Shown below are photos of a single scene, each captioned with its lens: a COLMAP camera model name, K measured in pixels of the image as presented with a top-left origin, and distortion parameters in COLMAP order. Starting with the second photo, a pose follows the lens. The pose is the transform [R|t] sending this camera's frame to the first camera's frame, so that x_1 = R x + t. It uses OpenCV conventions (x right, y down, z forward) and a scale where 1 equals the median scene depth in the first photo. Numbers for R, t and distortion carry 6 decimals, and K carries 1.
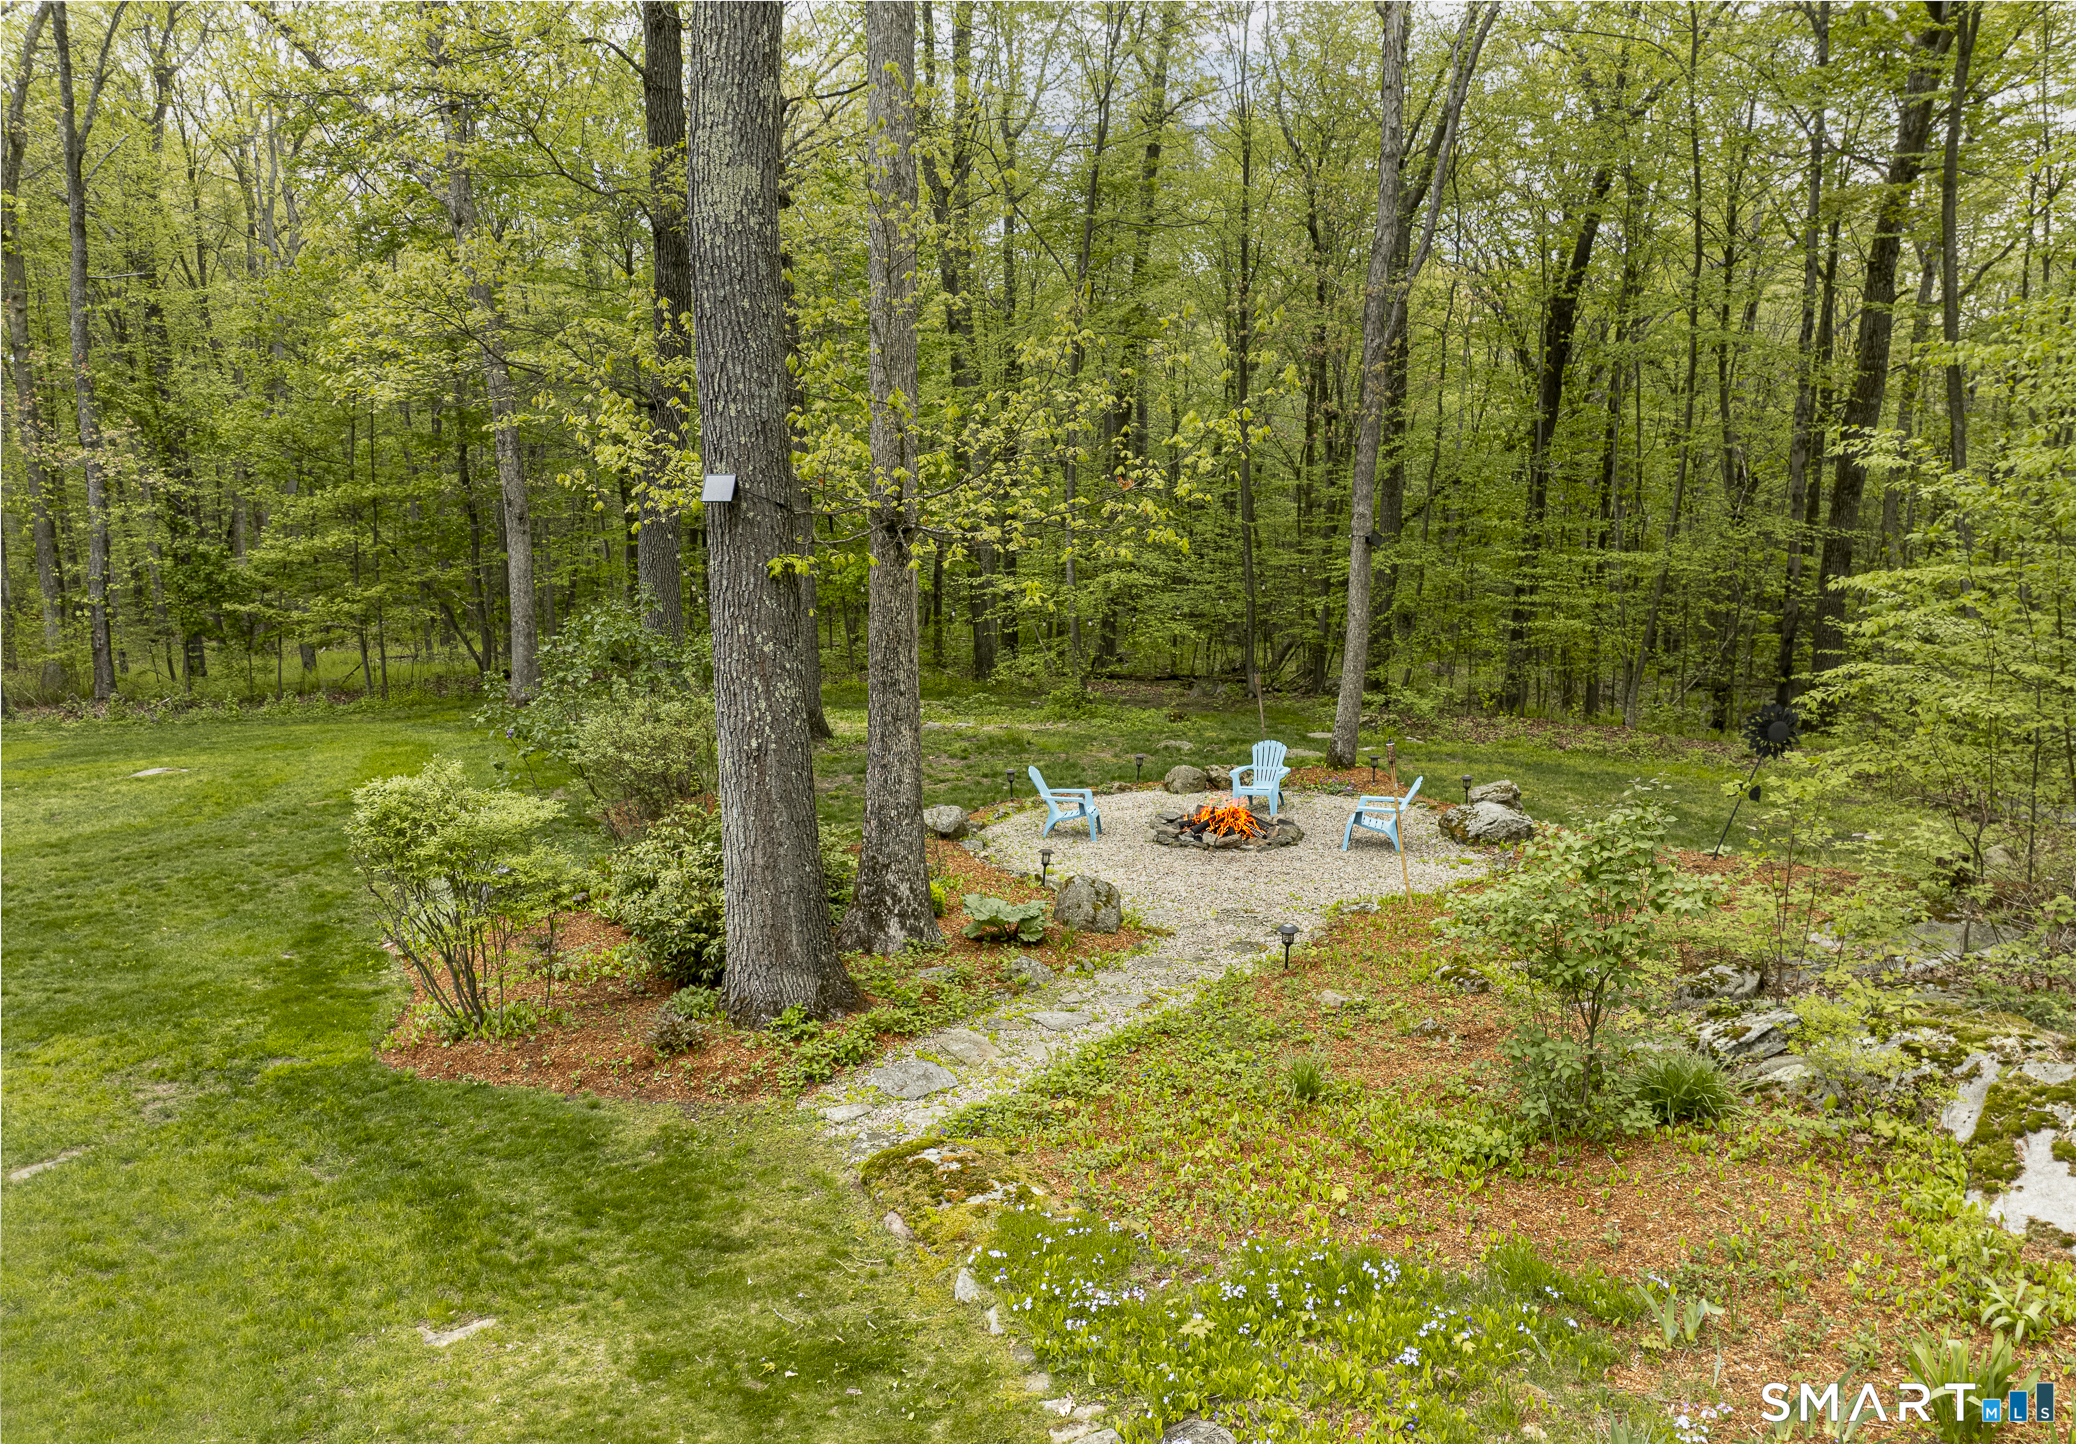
lens RADIAL K [[1459.0, 0, 1038.0], [0, 1459.0, 722.0], [0, 0, 1]] dist [-0.012173, -0.004117]
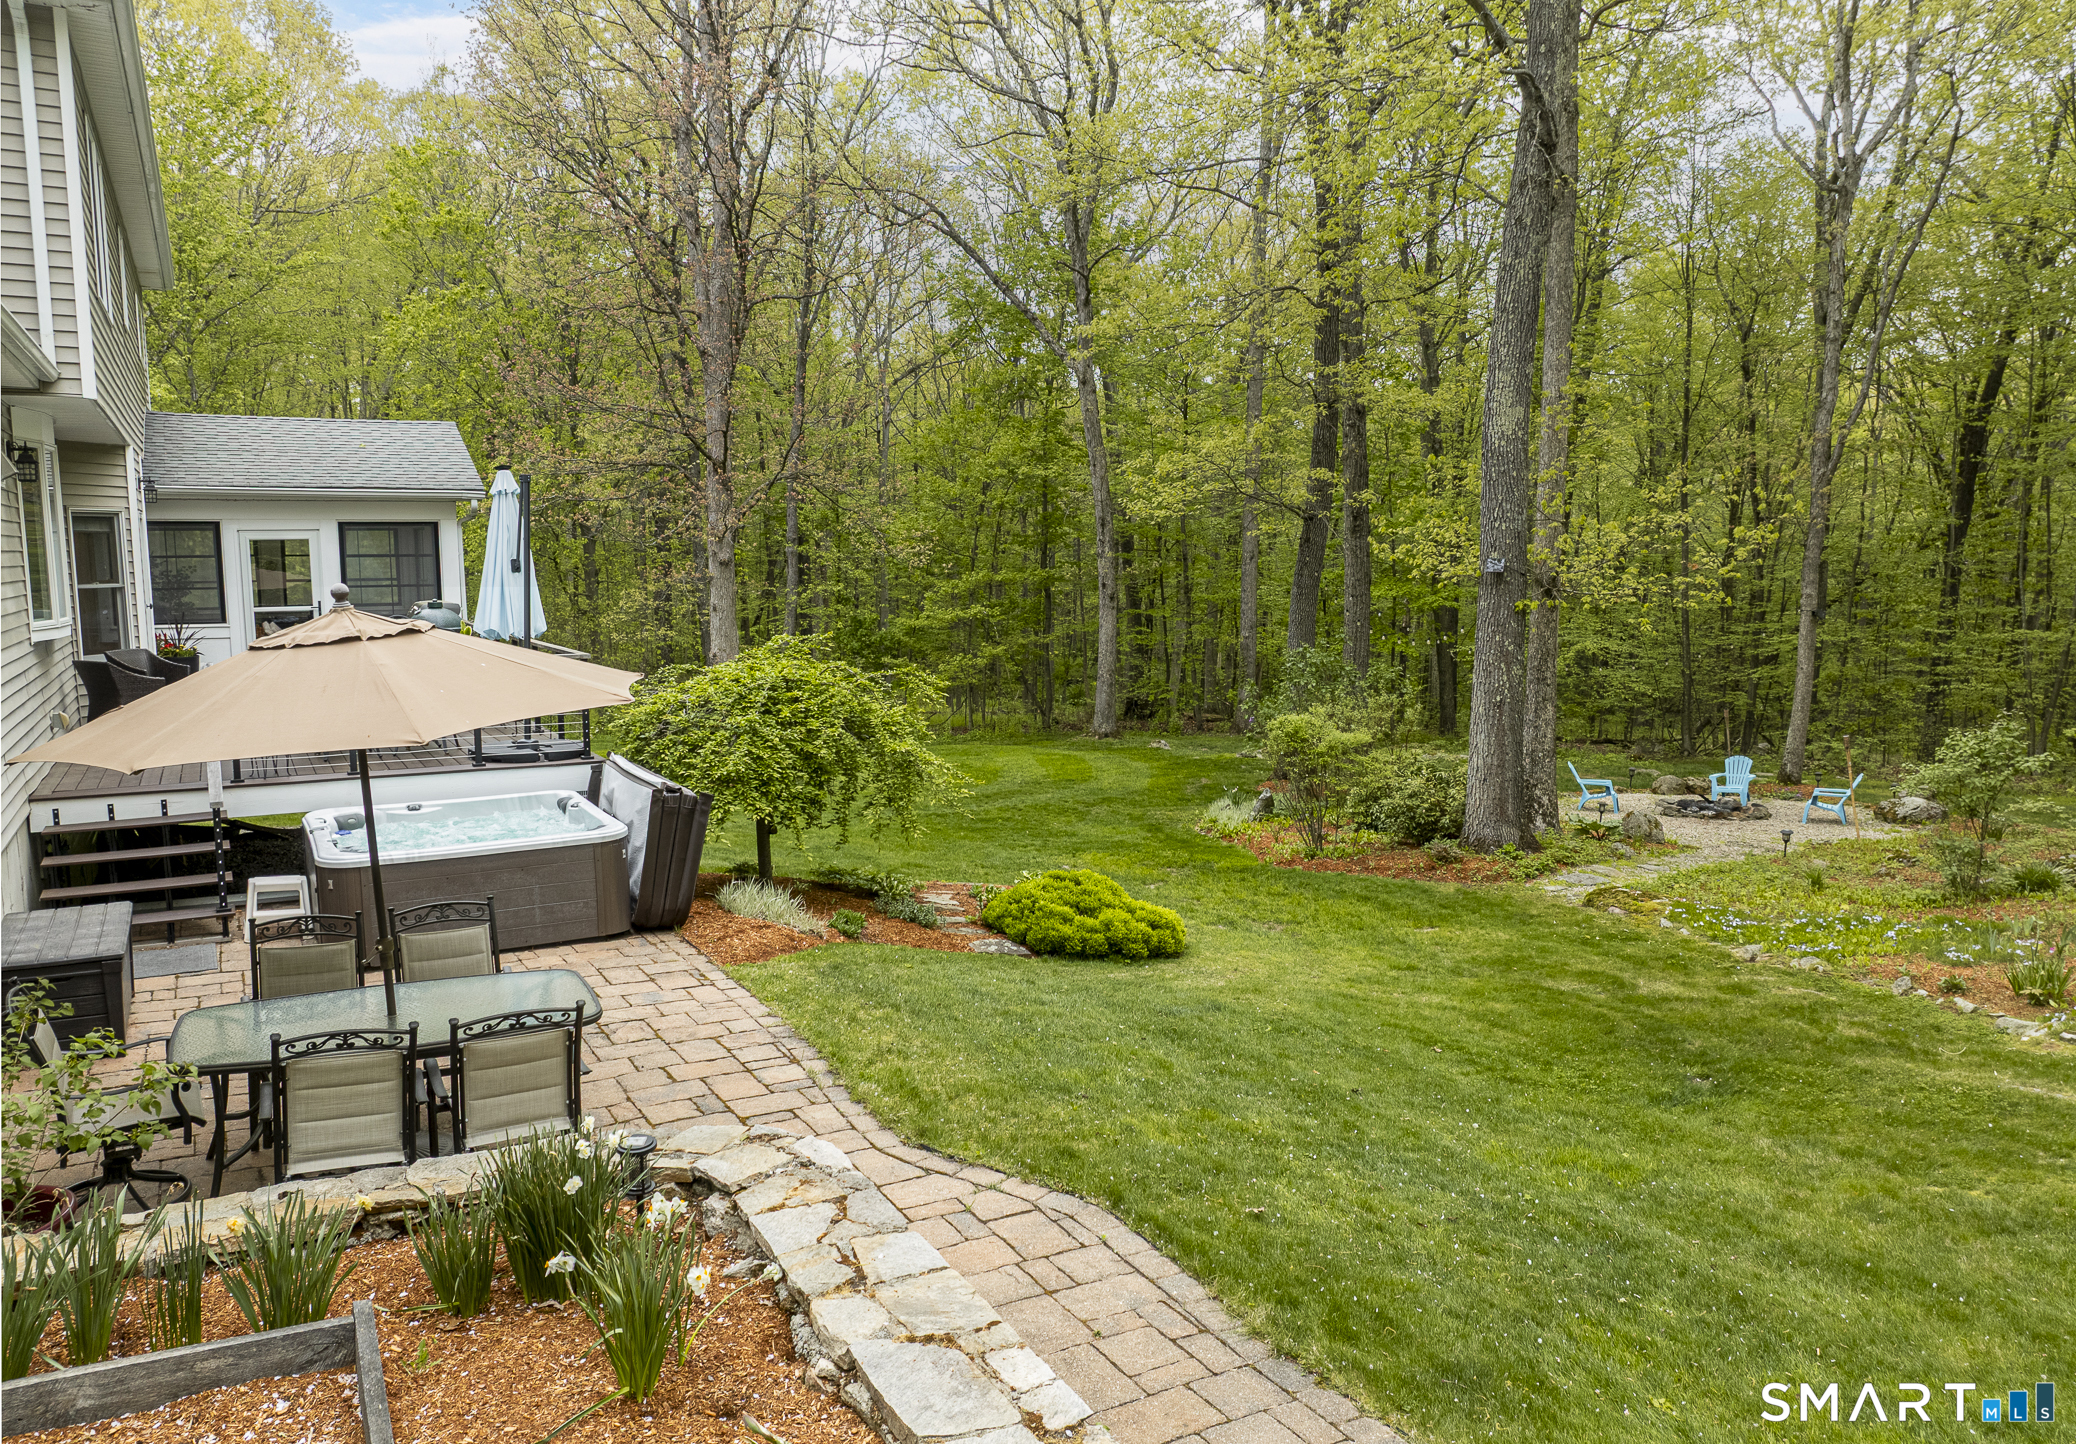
lens RADIAL K [[1523.1, 0, 1038.0], [0, 1523.1, 722.0], [0, 0, 1]] dist [0.000513, -0.026462]
pose [[0.977254, 0.026406, -0.210423, -0.178329], [-0.041309, 0.996914, -0.066748, 0.099565], [0.208011, 0.073922, 0.975329, -0.519733]]
